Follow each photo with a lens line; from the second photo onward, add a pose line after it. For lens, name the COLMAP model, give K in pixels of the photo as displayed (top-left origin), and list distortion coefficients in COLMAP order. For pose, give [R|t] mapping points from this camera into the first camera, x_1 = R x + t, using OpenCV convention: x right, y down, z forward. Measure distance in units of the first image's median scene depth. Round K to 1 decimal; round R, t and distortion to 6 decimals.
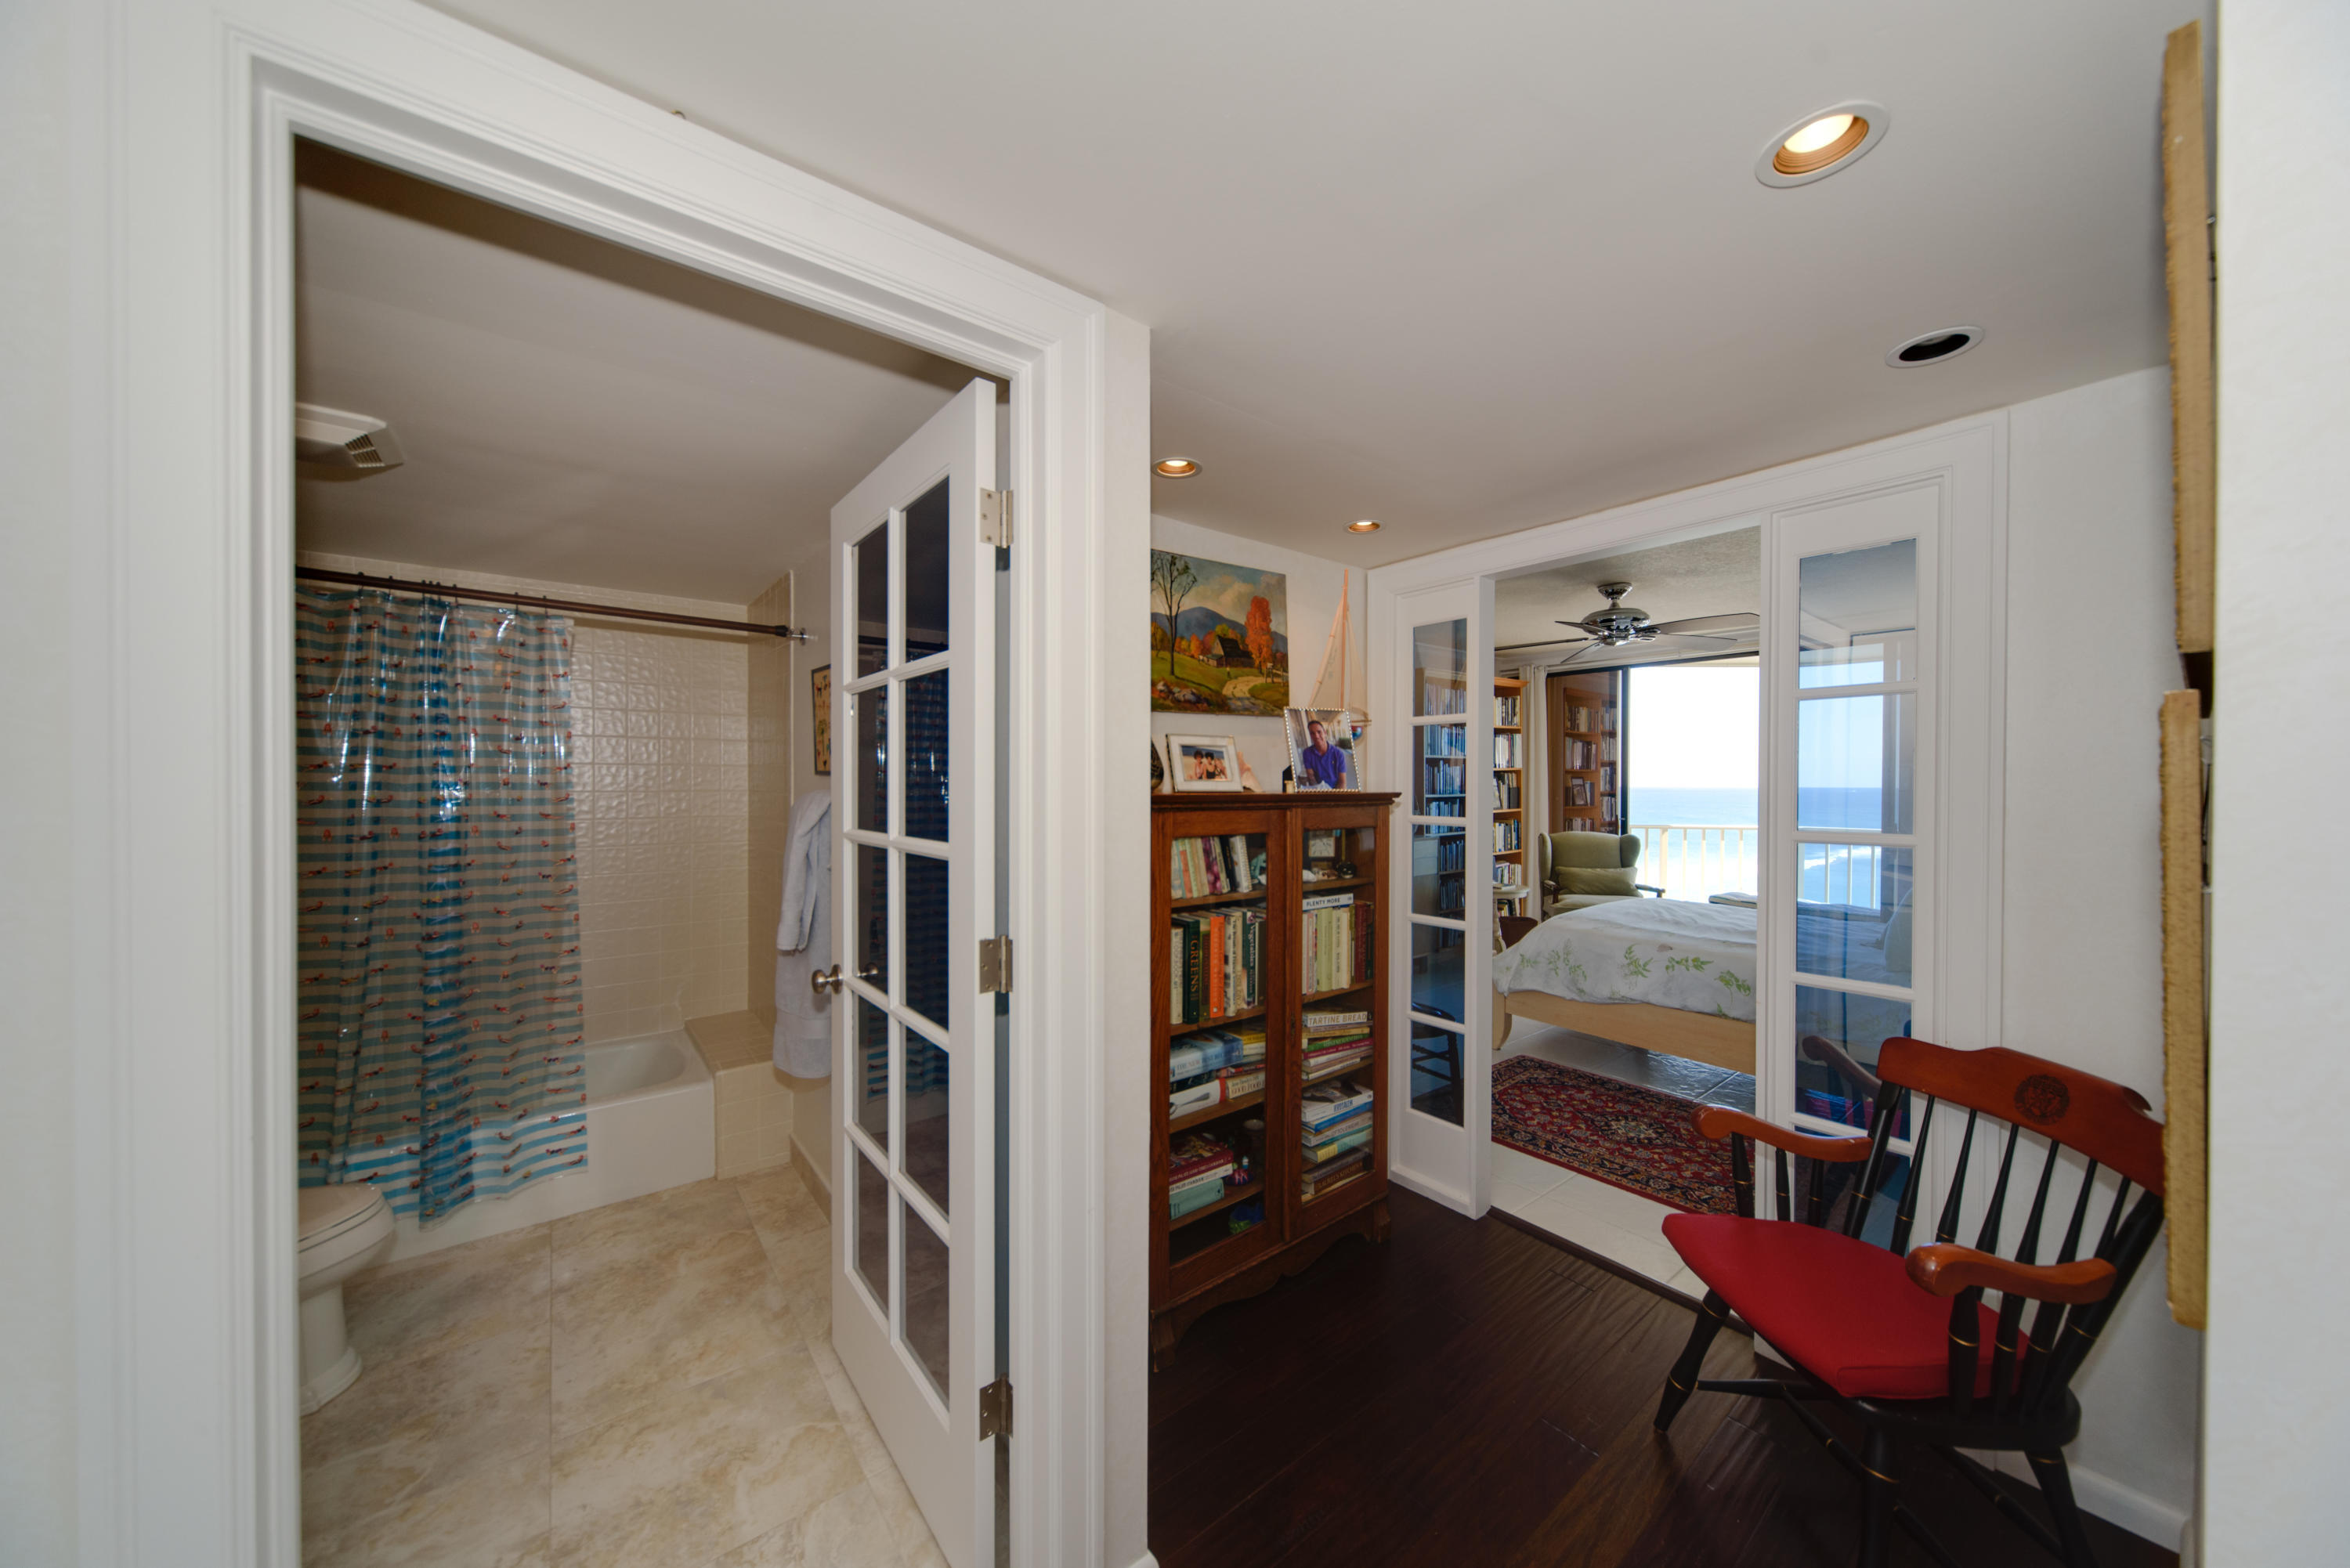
lens RADIAL K [[855.3, 0, 1172.3], [0, 855.3, 788.8], [0, 0, 1]] dist [0.000071, -0.000035]
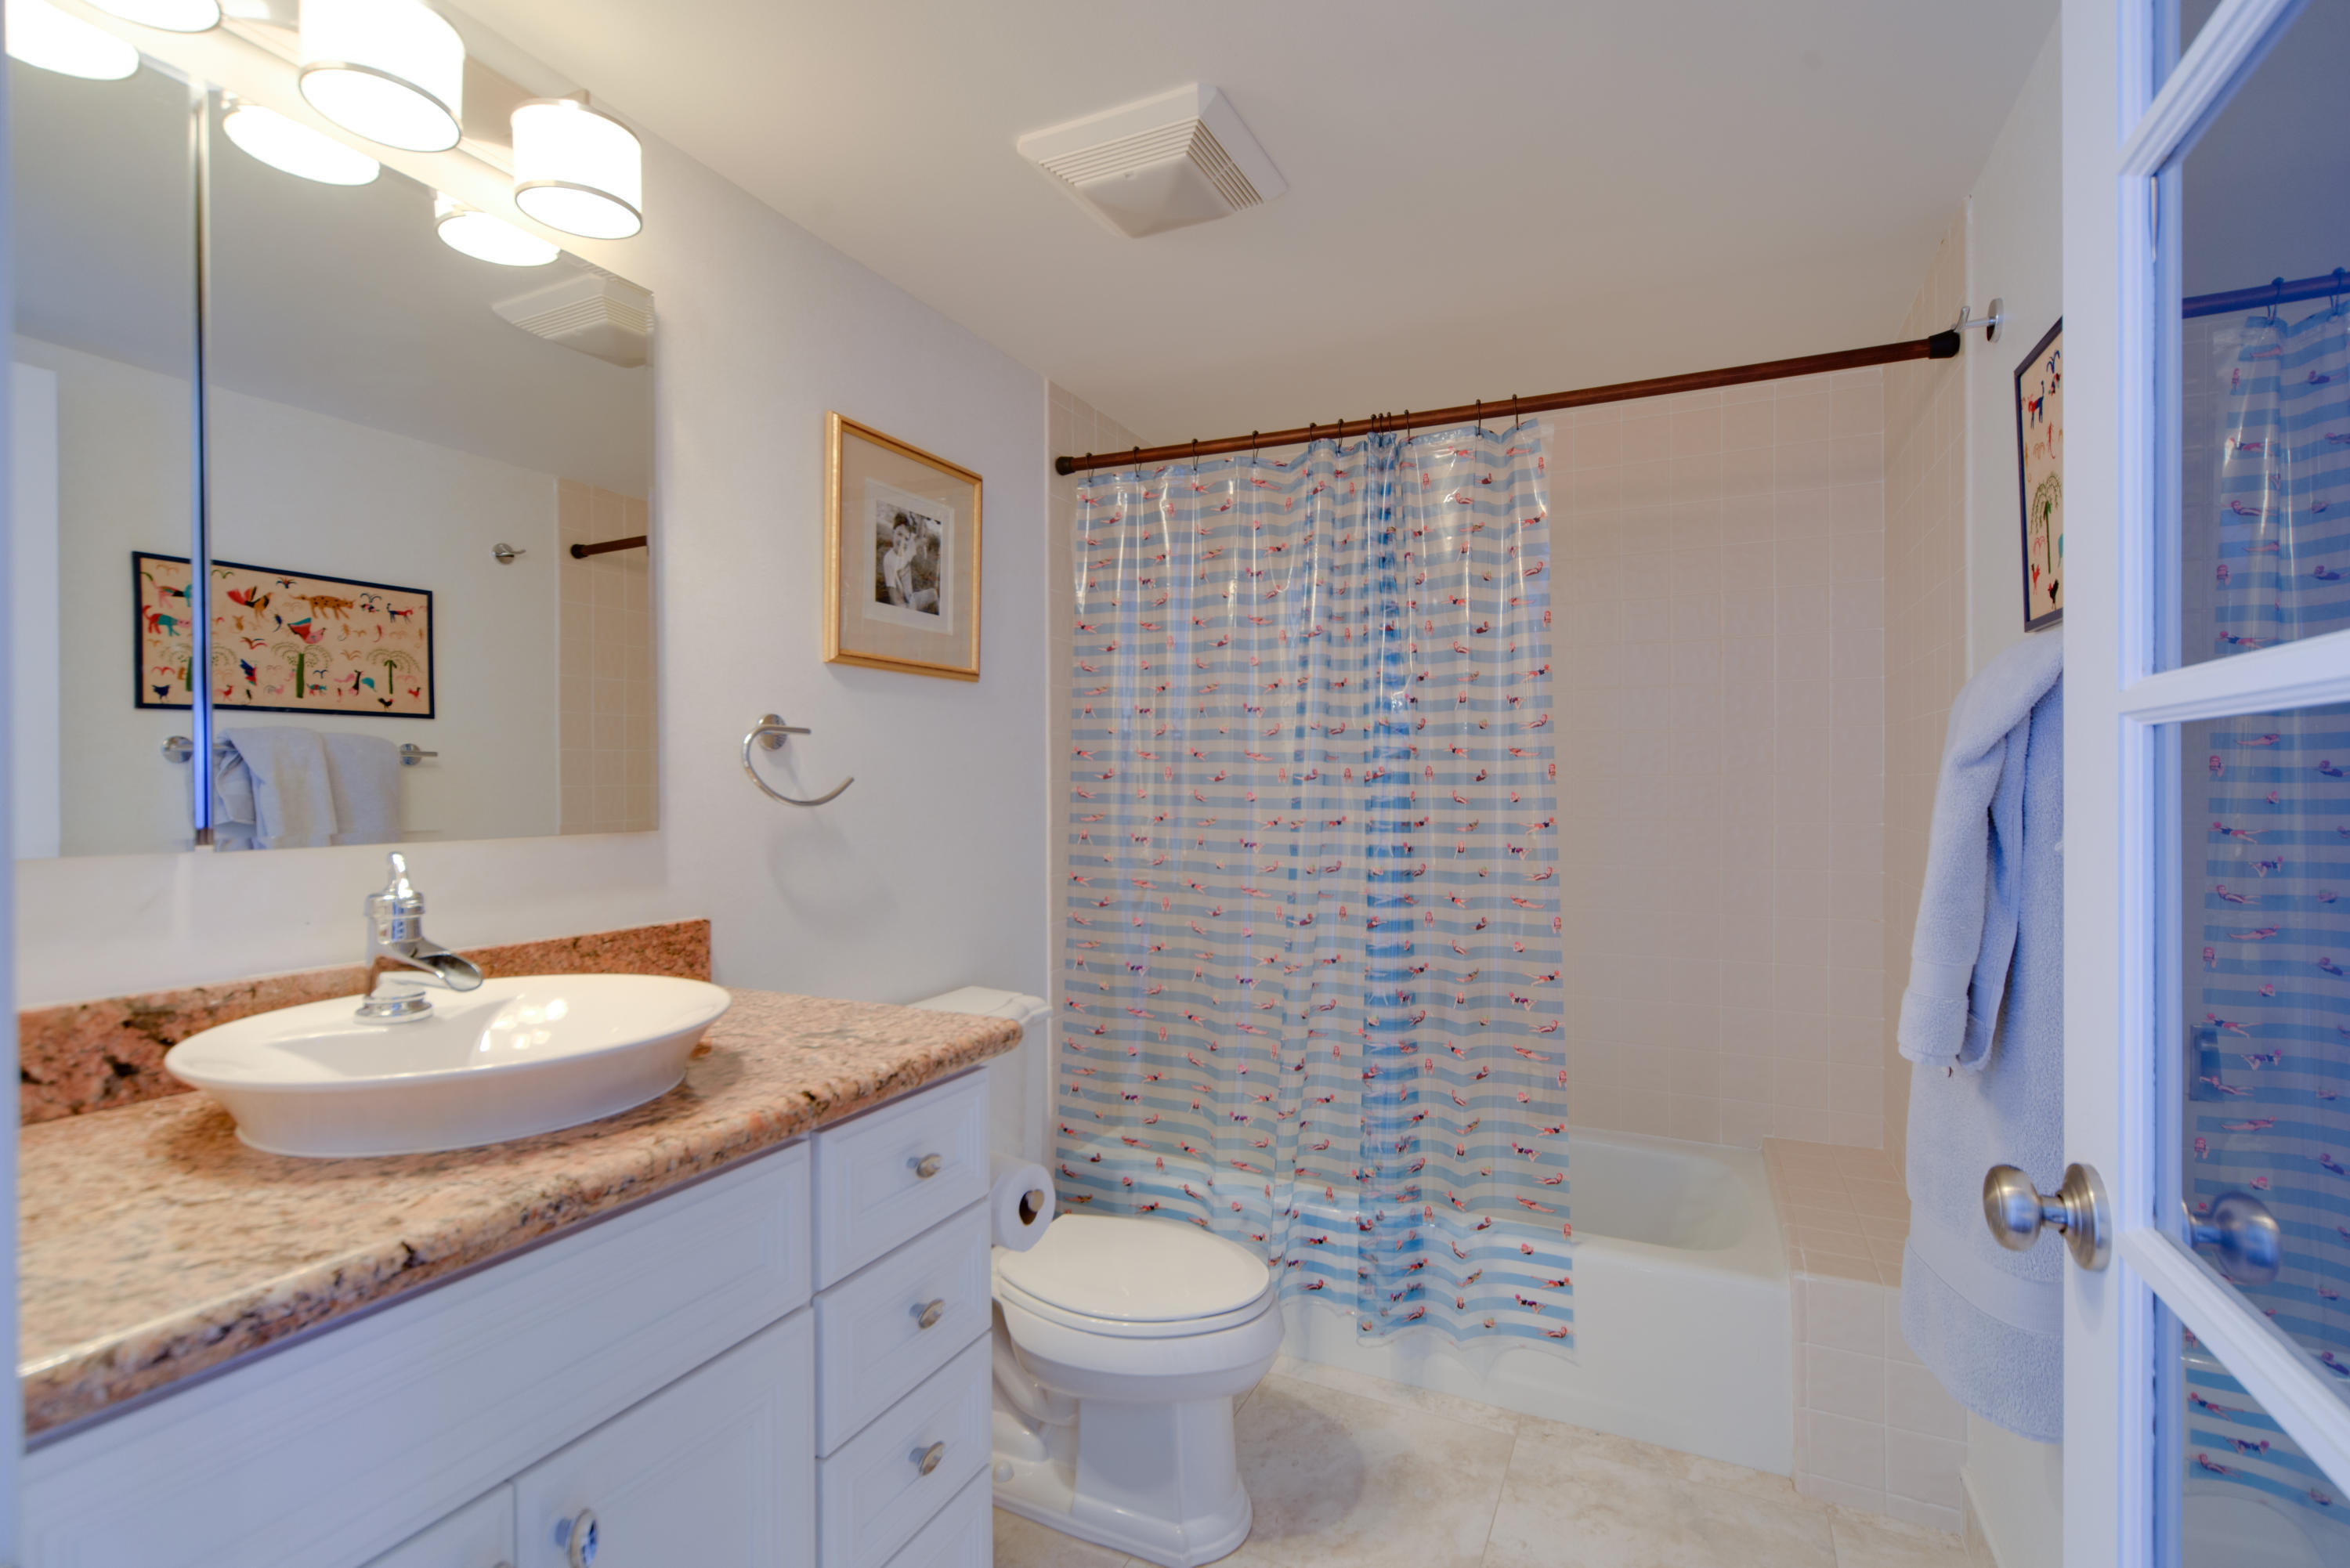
lens RADIAL K [[1074.4, 0, 1175.7], [0, 1074.4, 776.4], [0, 0, 1]] dist [-0.000297, -0.000246]
pose [[0.464733, -0.006318, -0.885428, -0.166773], [-0.004897, 0.999941, -0.009706, 0.061242], [0.885437, 0.008847, 0.464675, 0.439942]]
